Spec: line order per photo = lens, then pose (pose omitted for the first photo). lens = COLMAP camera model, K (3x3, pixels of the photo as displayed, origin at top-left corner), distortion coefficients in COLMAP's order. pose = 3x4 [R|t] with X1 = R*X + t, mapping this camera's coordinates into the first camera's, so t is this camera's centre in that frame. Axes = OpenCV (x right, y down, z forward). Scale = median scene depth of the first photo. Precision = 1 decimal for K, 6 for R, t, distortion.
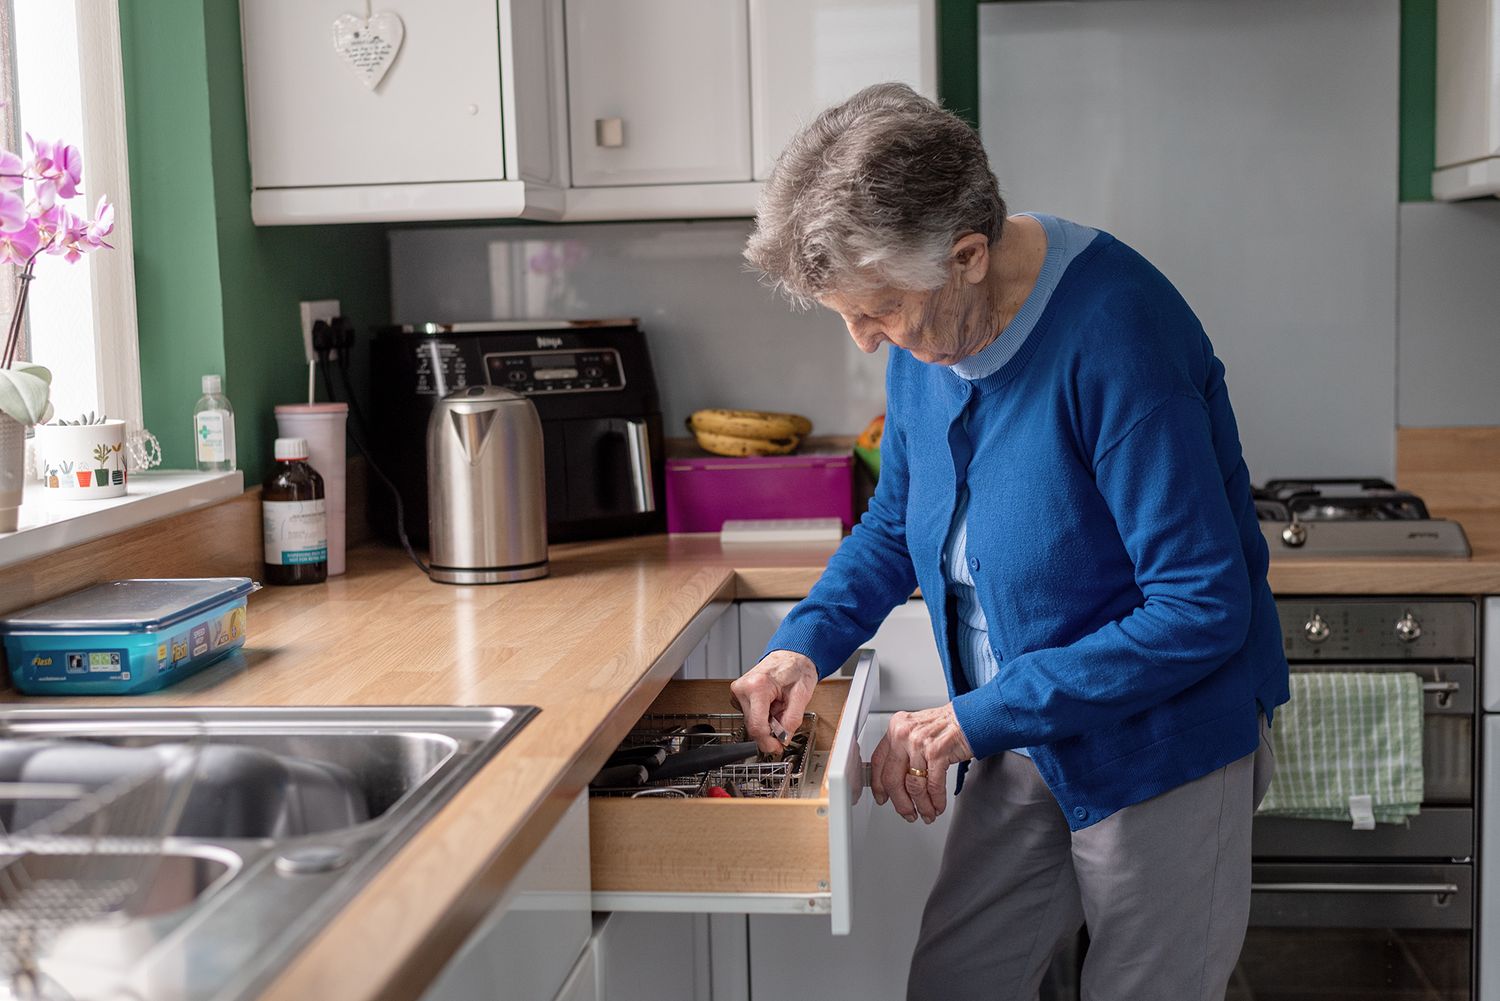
lens RADIAL K [[2252.6, 0, 750.0], [0, 2252.6, 500.5], [0, 0, 1]] dist [0.008789, -0.053396]
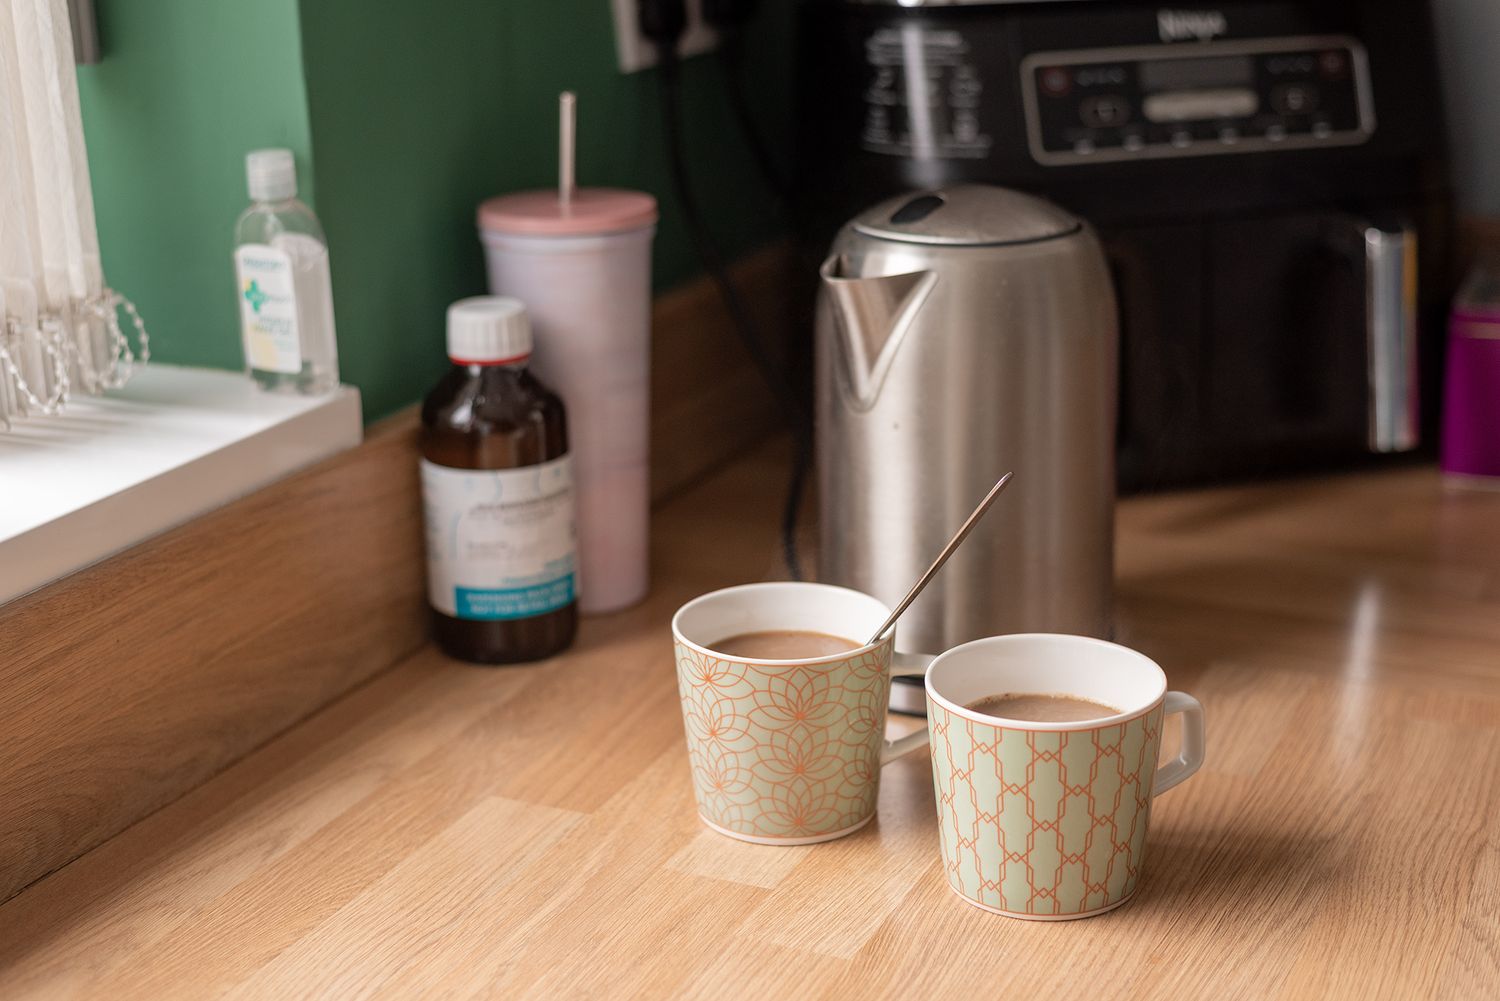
lens RADIAL K [[2252.6, 0, 750.0], [0, 2252.6, 500.5], [0, 0, 1]] dist [0.008789, -0.053396]
pose [[0.945684, 0.088781, -0.312731, -0.030606], [-0.022194, 0.977374, 0.210352, -0.077809], [0.324330, -0.191985, 0.926257, 0.628697]]
